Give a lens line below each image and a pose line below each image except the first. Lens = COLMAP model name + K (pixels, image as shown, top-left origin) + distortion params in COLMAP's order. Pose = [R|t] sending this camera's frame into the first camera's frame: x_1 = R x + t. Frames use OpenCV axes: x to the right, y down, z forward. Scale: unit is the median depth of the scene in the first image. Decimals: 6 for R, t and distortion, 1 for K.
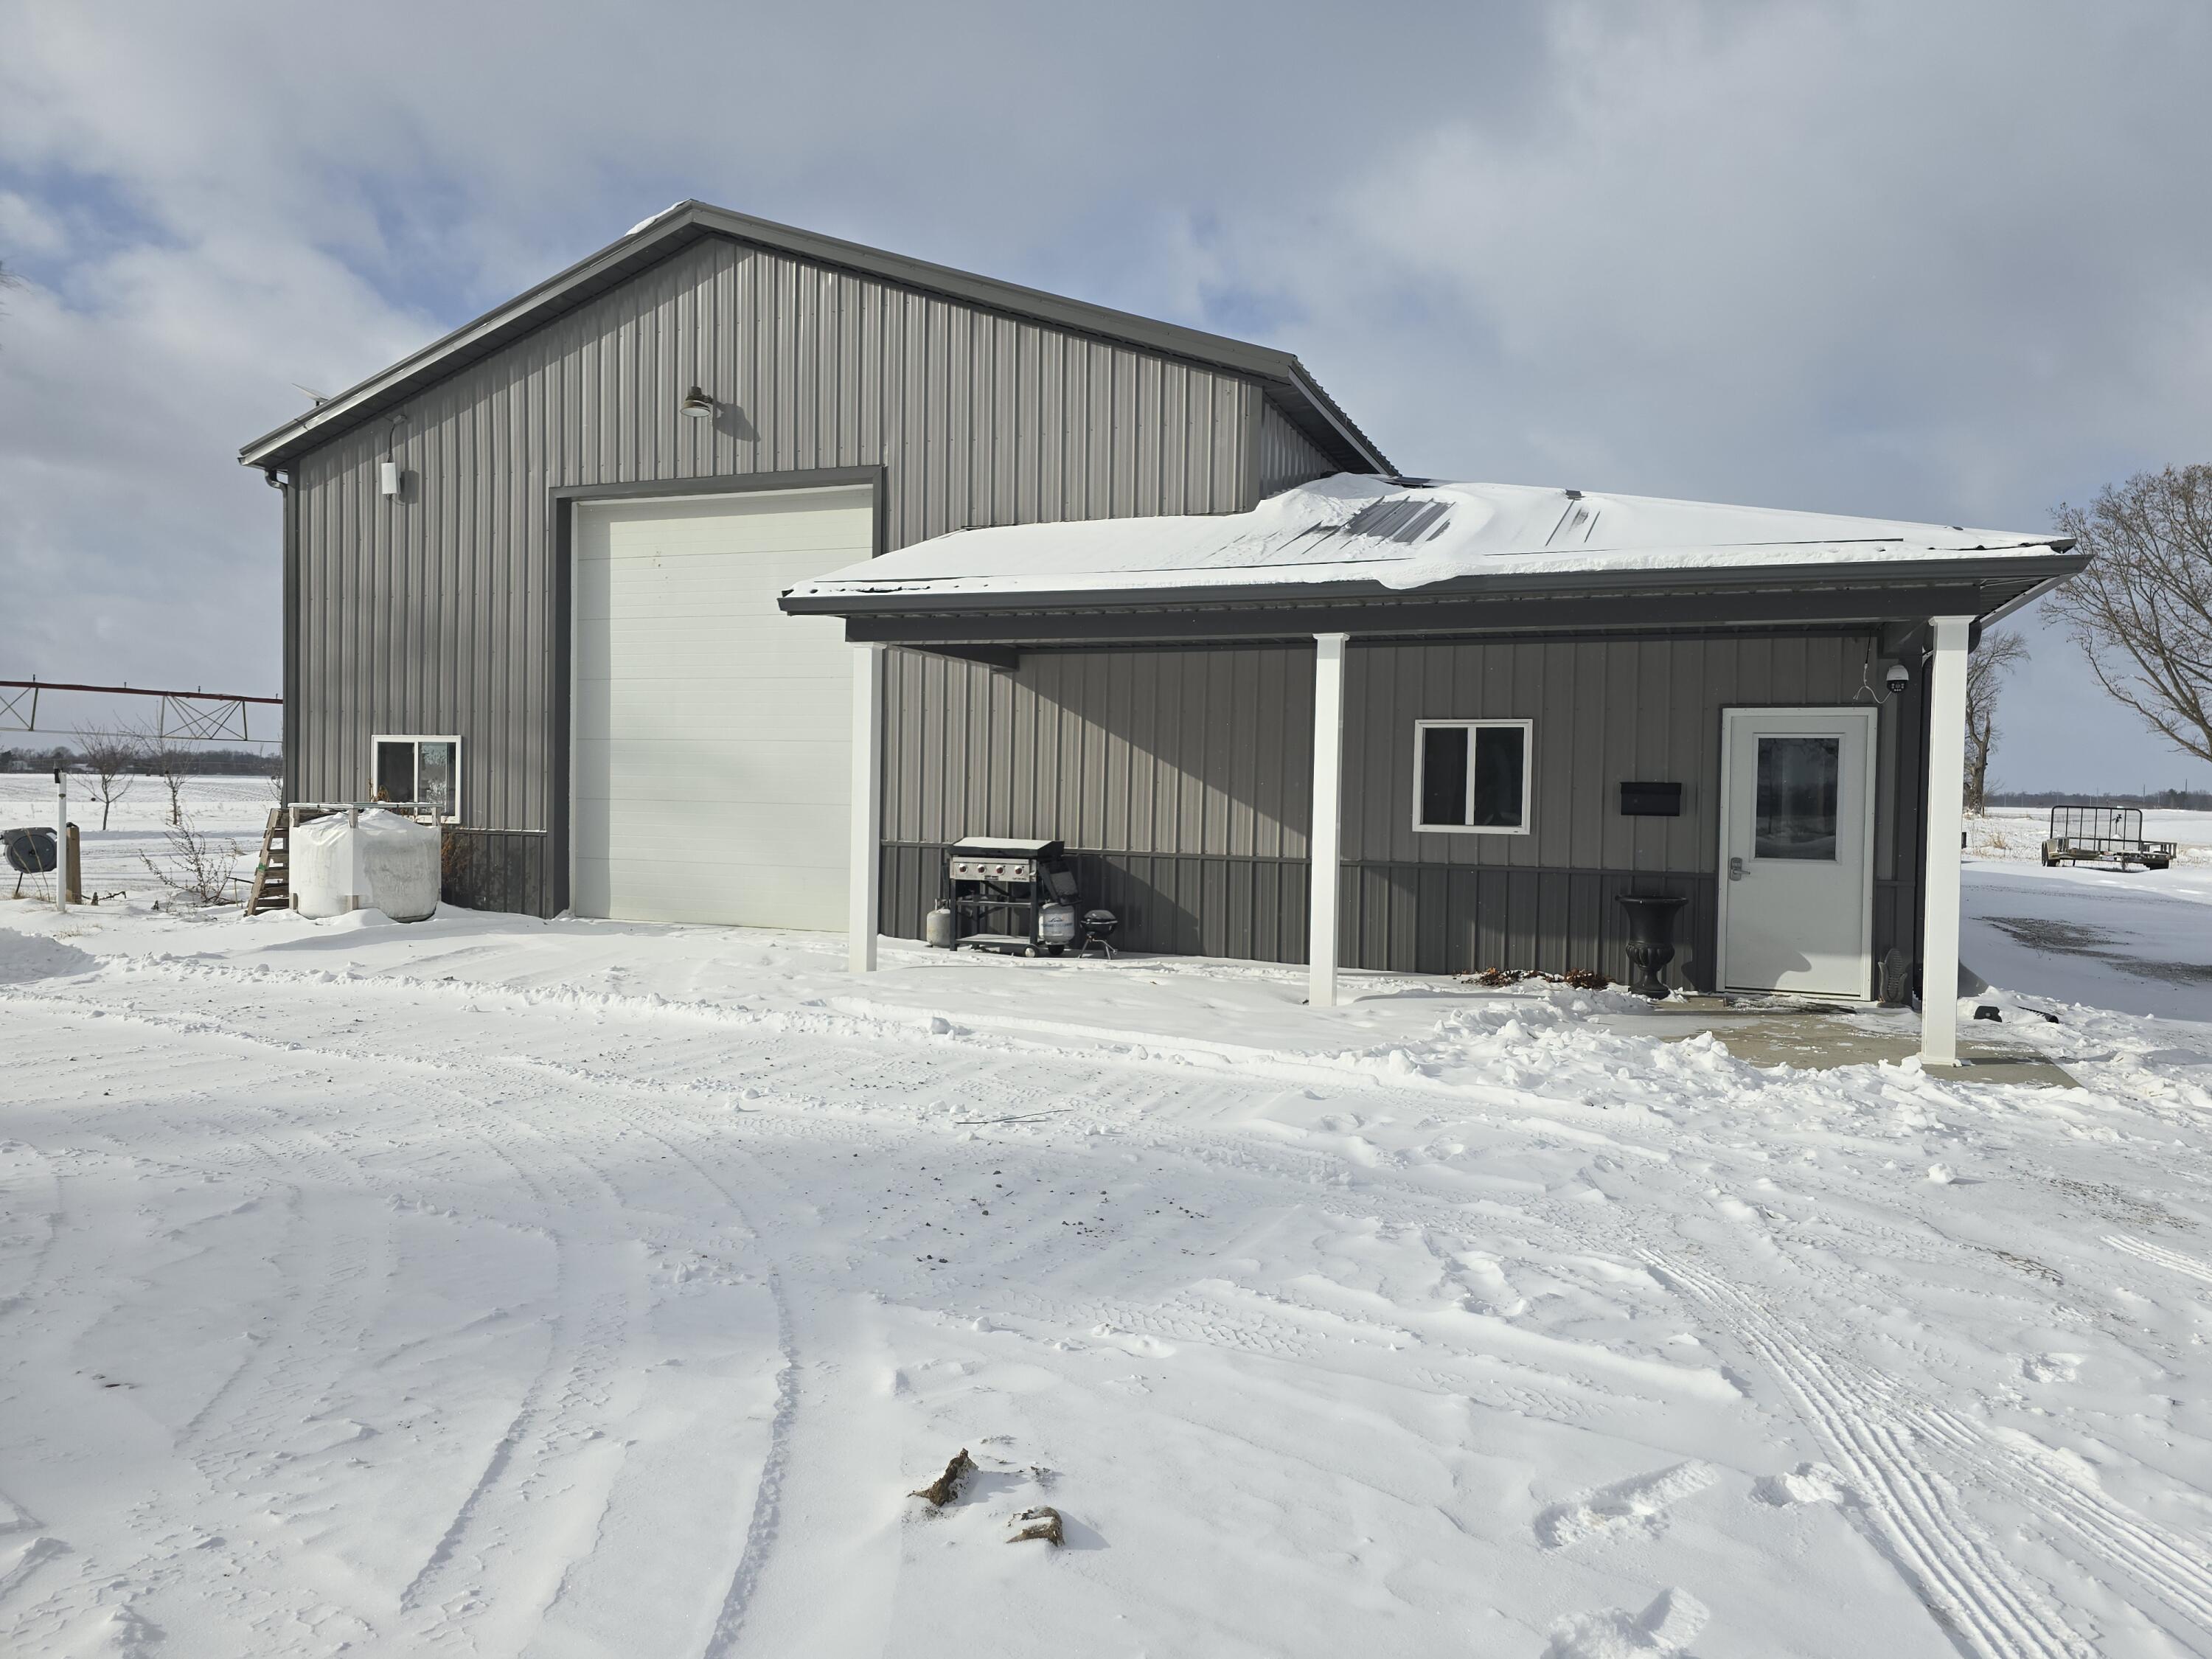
lens RADIAL K [[1433.5, 0, 1112.3], [0, 1433.5, 830.2], [0, 0, 1]] dist [0.002046, -0.003273]
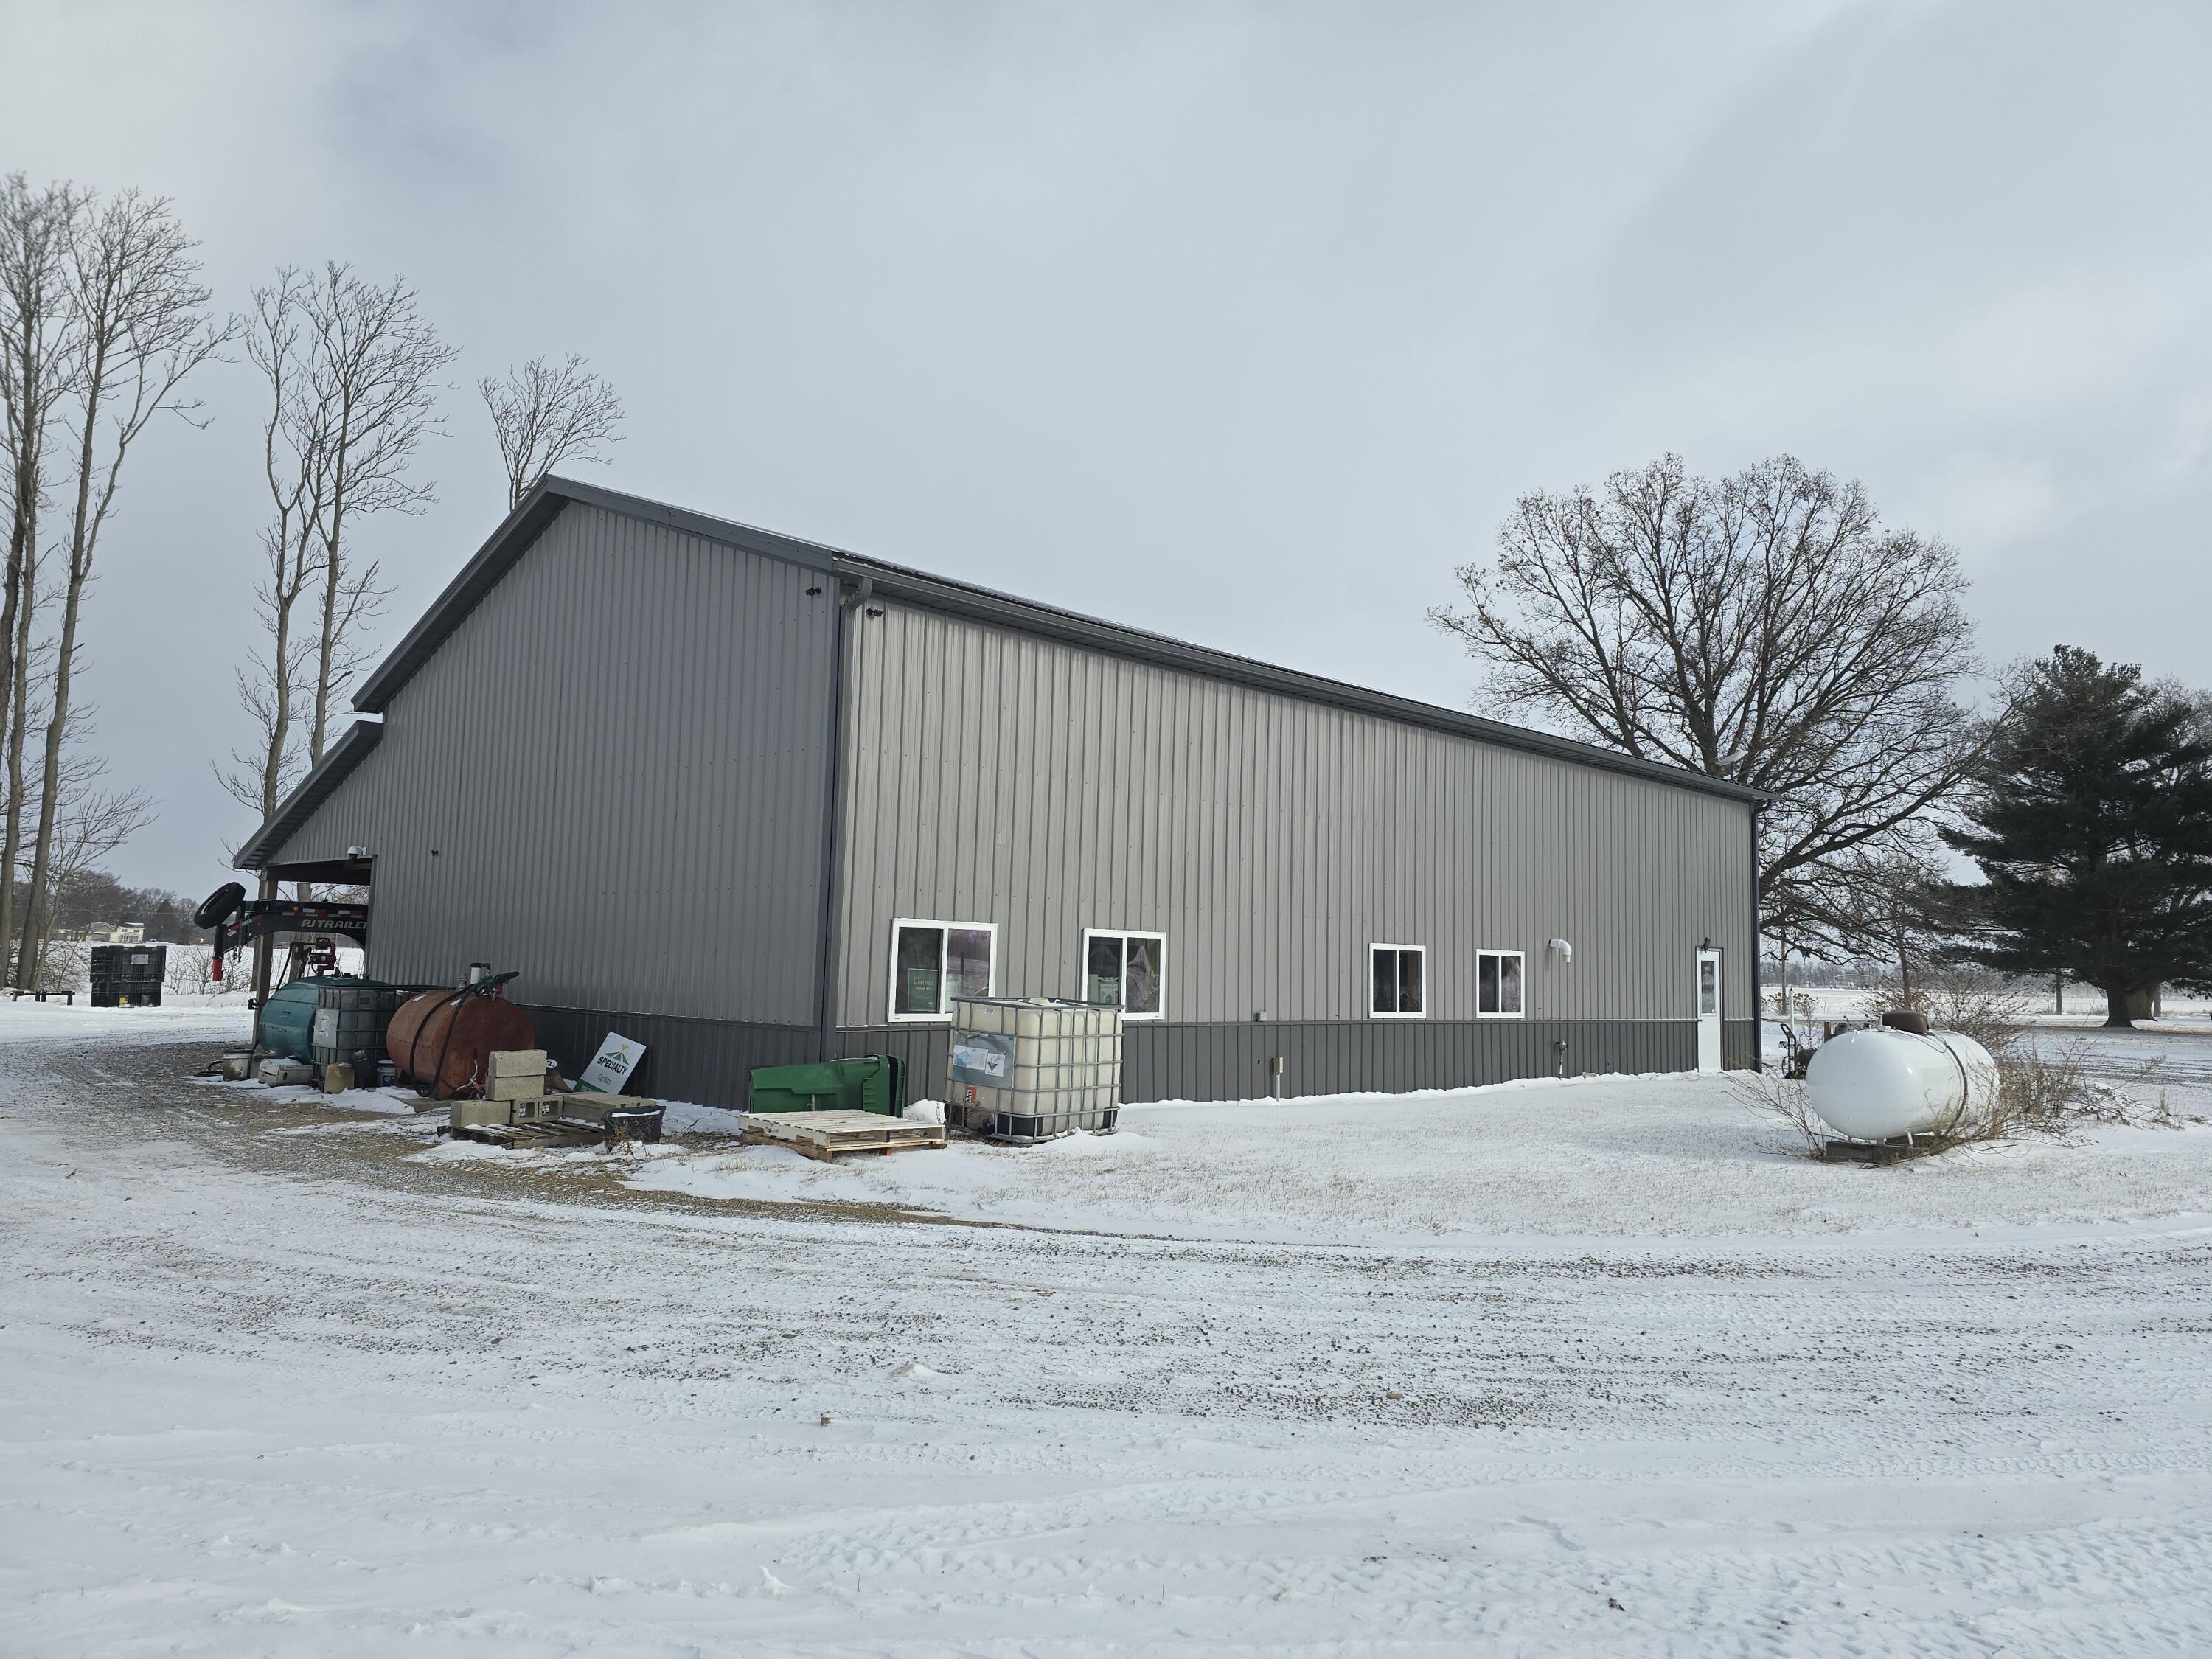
lens RADIAL K [[1433.5, 0, 1112.3], [0, 1433.5, 830.2], [0, 0, 1]] dist [0.002046, -0.003273]
pose [[0.469838, 0.099265, 0.877154, -1.281428], [0.007227, 0.993192, -0.116267, -0.020816], [-0.882723, 0.060966, 0.465922, 0.536481]]
